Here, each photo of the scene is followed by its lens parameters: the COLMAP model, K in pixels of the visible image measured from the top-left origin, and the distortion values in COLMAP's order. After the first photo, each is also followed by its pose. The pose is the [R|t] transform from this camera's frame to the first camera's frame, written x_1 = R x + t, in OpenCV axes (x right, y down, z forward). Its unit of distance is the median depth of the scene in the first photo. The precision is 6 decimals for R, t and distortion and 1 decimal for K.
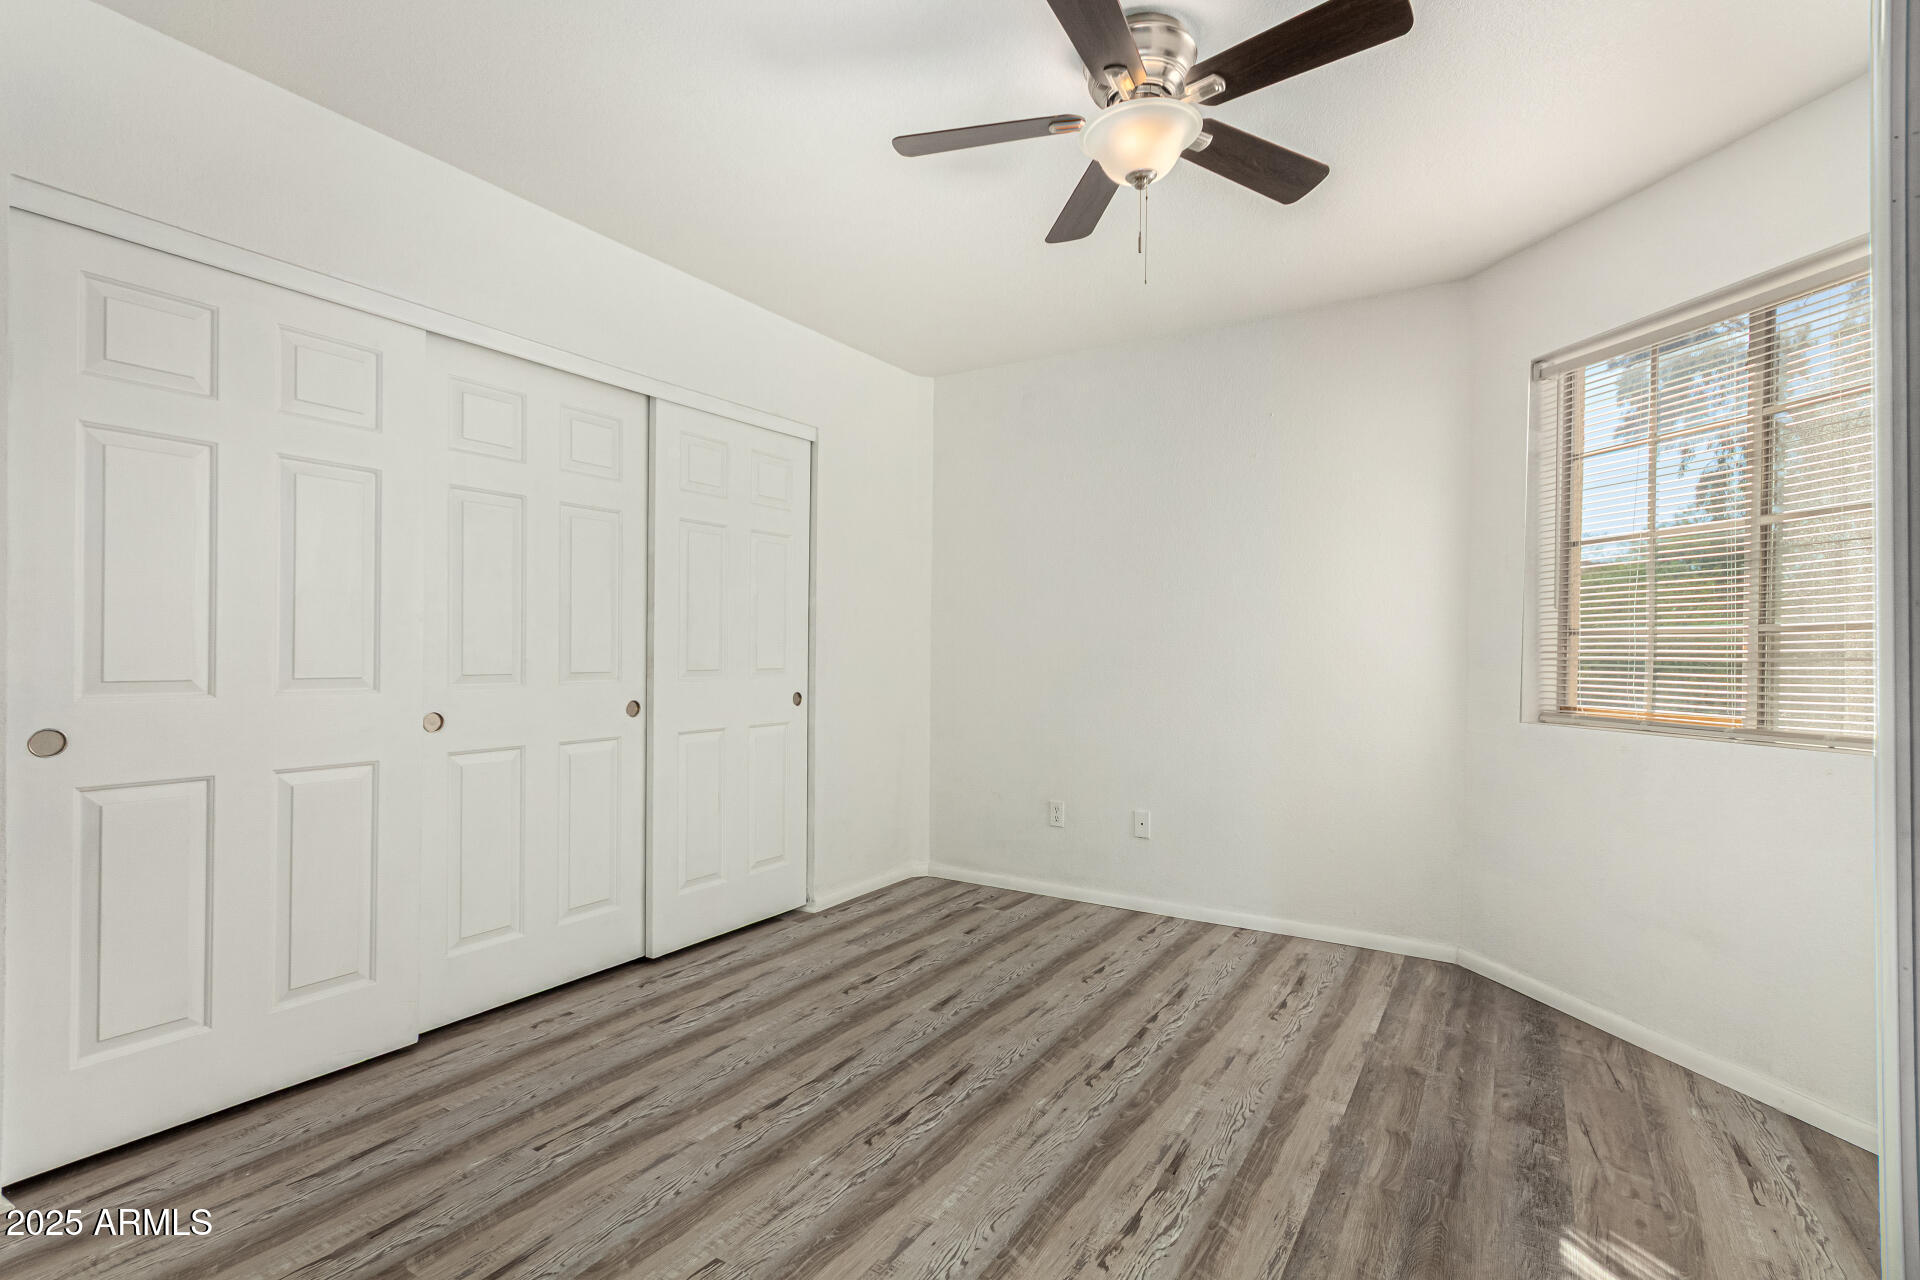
lens RADIAL K [[888.2, 0, 965.8], [0, 888.2, 656.4], [0, 0, 1]] dist [0.010455, 0.000647]
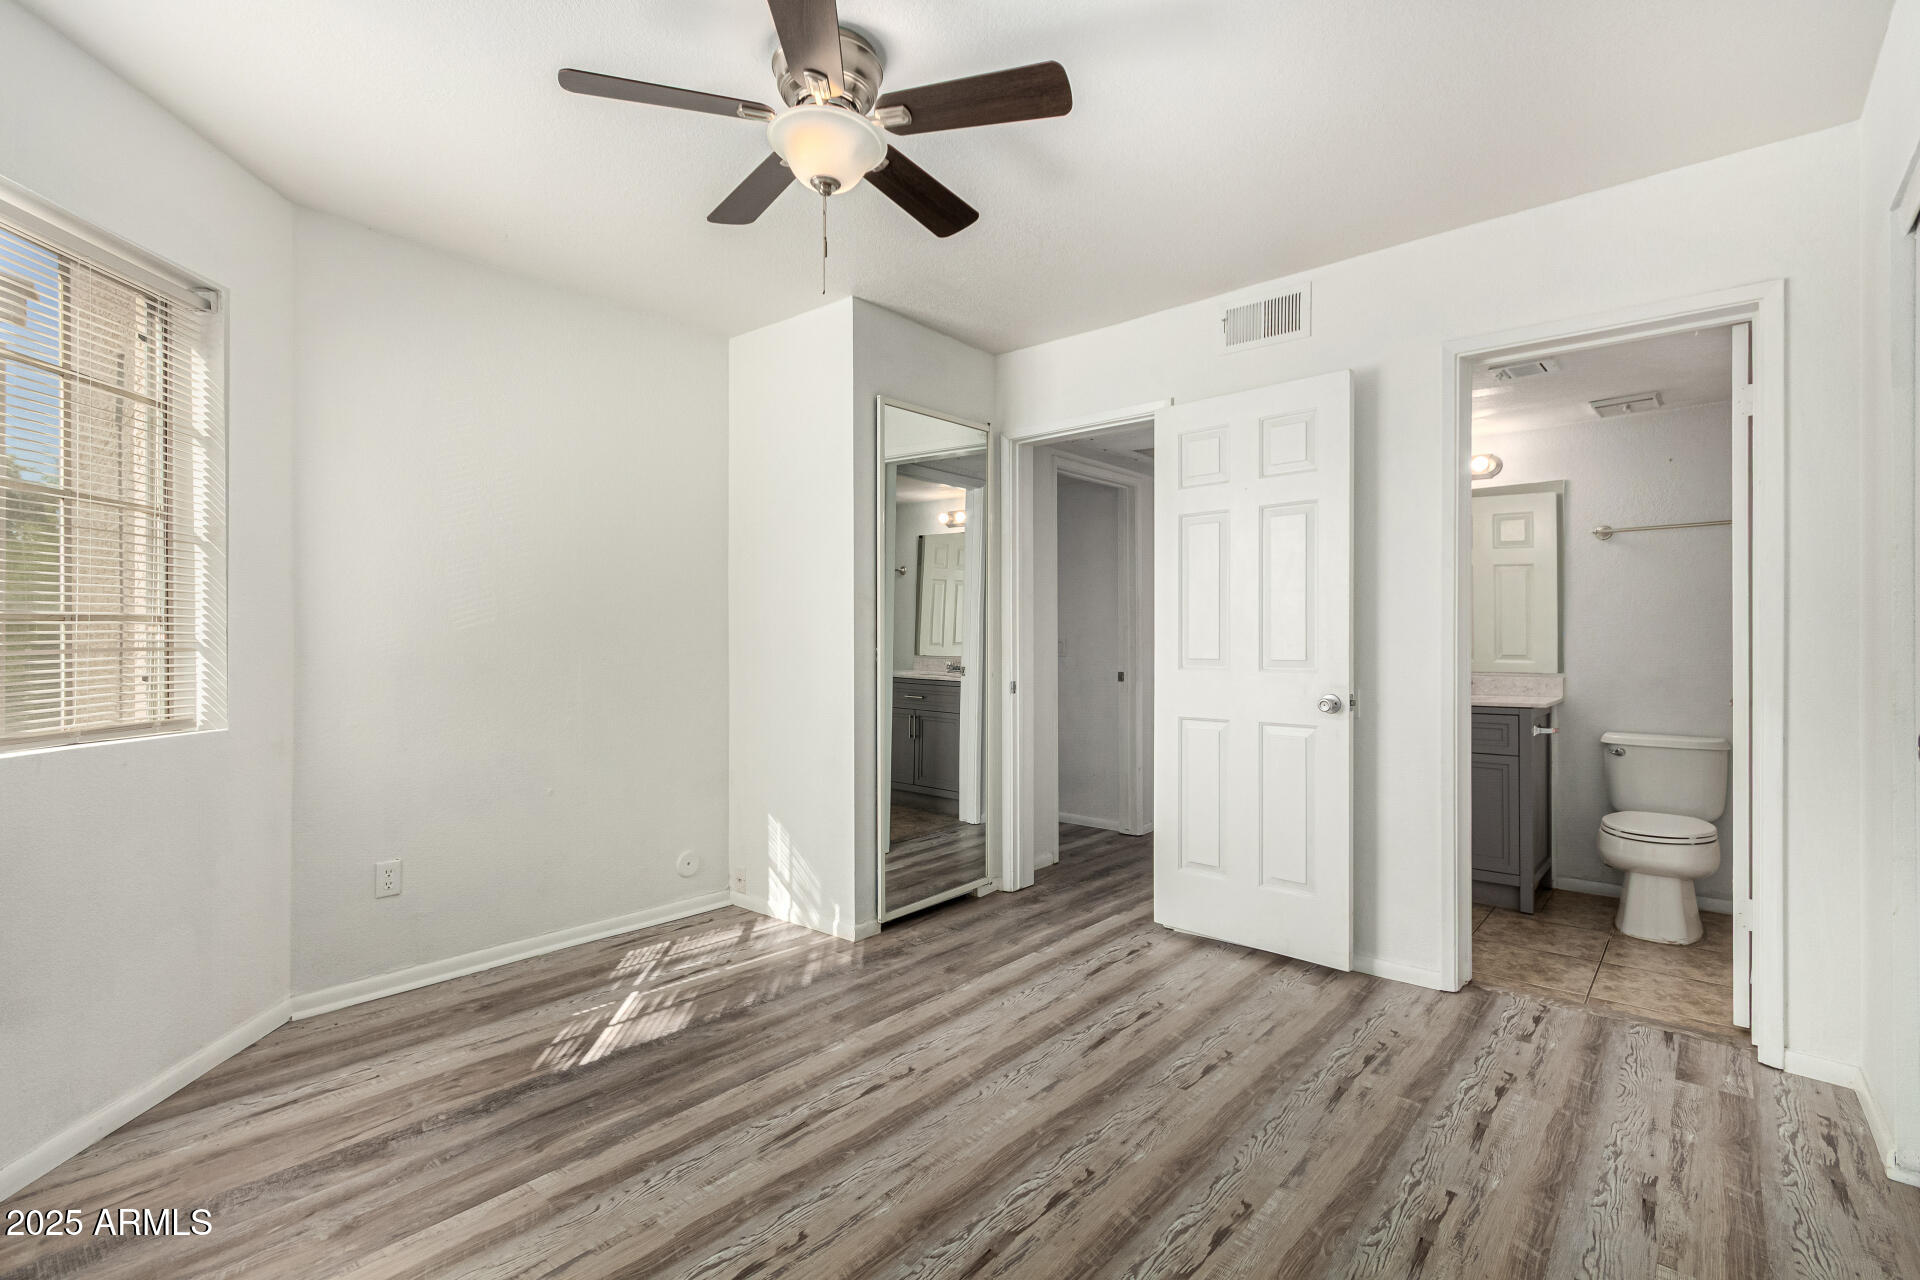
lens RADIAL K [[888.2, 0, 965.8], [0, 888.2, 656.4], [0, 0, 1]] dist [0.010455, 0.000647]
pose [[-0.989202, -0.009752, 0.146237, -0.114062], [-0.006744, 0.999756, 0.021050, -0.017468], [-0.146406, 0.019836, -0.989026, 1.971793]]
